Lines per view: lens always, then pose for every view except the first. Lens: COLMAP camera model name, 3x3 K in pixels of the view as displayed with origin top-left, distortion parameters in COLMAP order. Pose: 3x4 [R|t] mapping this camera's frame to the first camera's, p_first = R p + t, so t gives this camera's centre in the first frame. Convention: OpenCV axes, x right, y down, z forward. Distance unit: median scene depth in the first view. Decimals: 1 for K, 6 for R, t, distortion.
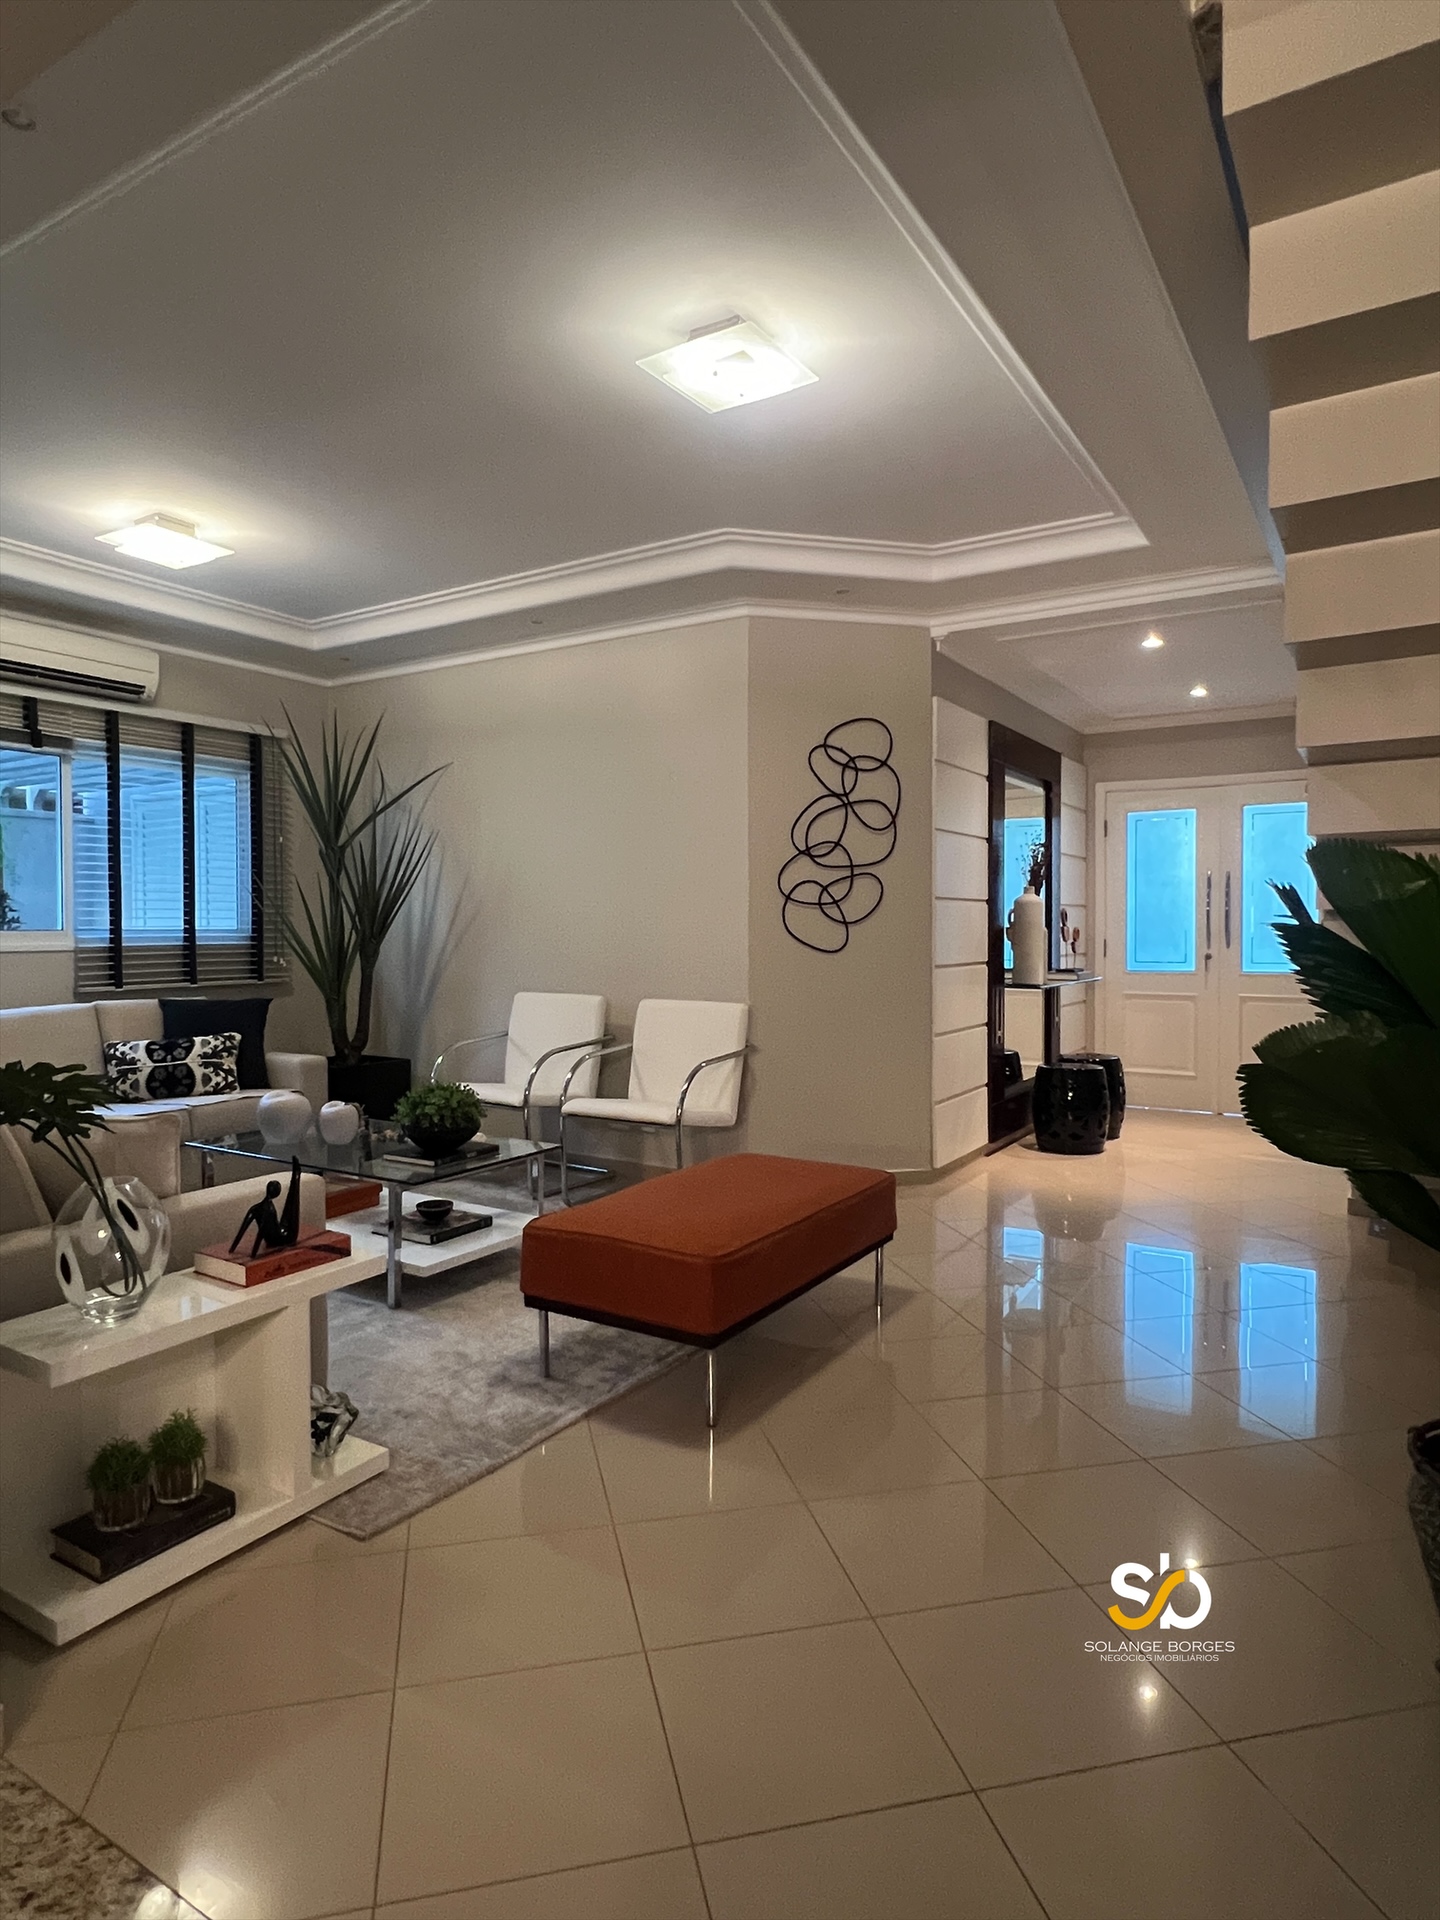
lens RADIAL K [[1107.4, 0, 724.2], [0, 1107.4, 953.5], [0, 0, 1]] dist [0.000074, -0.000380]
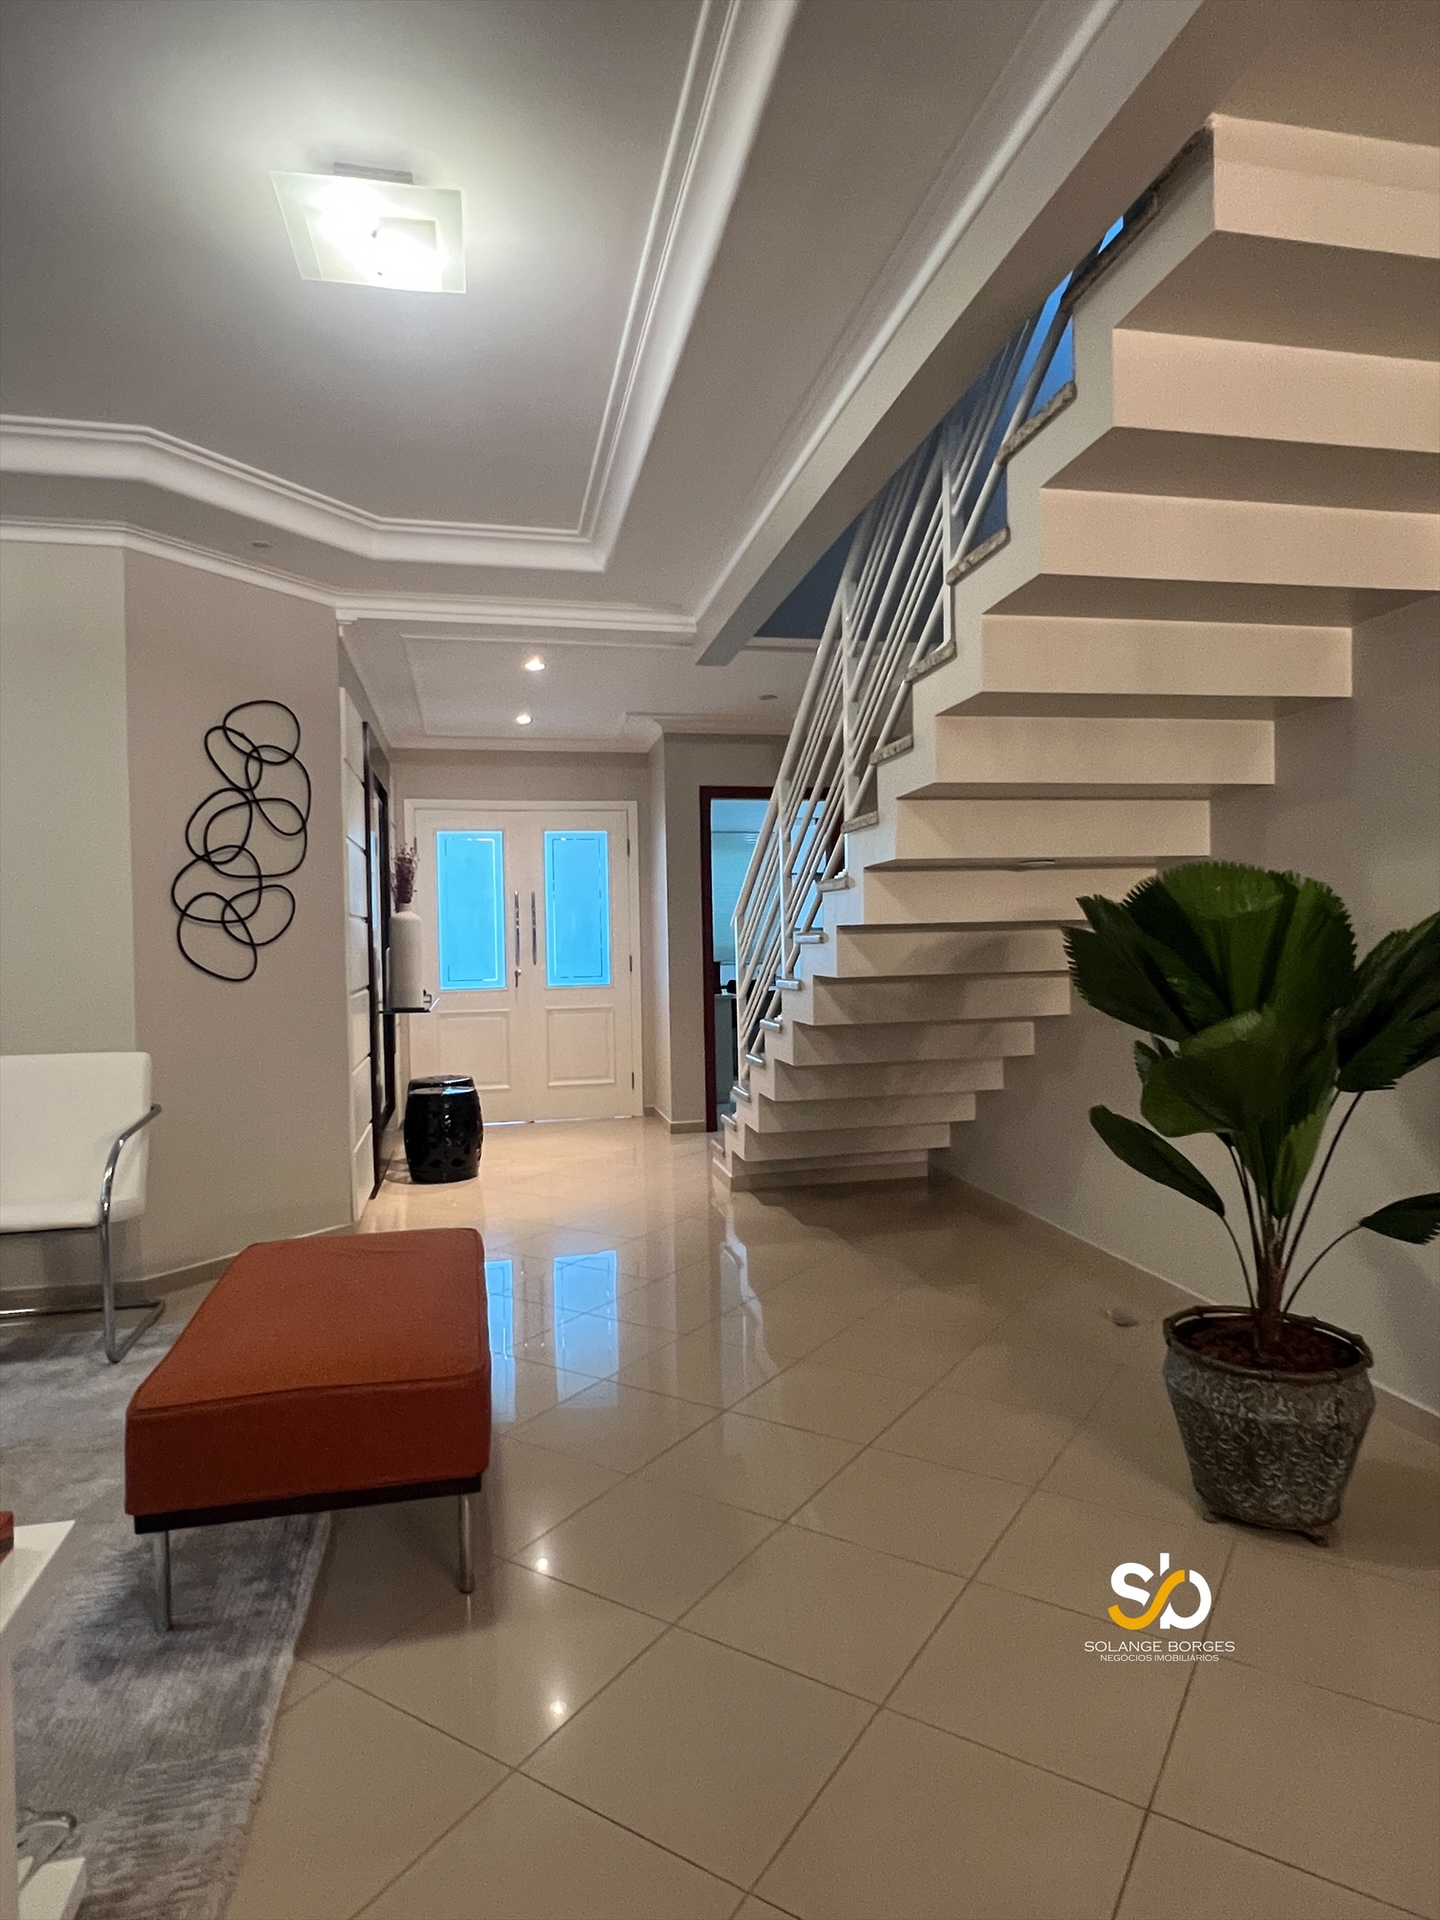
lens RADIAL K [[1107.4, 0, 719.2], [0, 1107.4, 959.1], [0, 0, 1]] dist [0.000074, -0.000380]
pose [[0.716262, -0.024603, 0.697397, -0.219815], [0.034072, 0.999419, 0.000264, -0.005360], [-0.696999, 0.023573, 0.716685, 0.164583]]
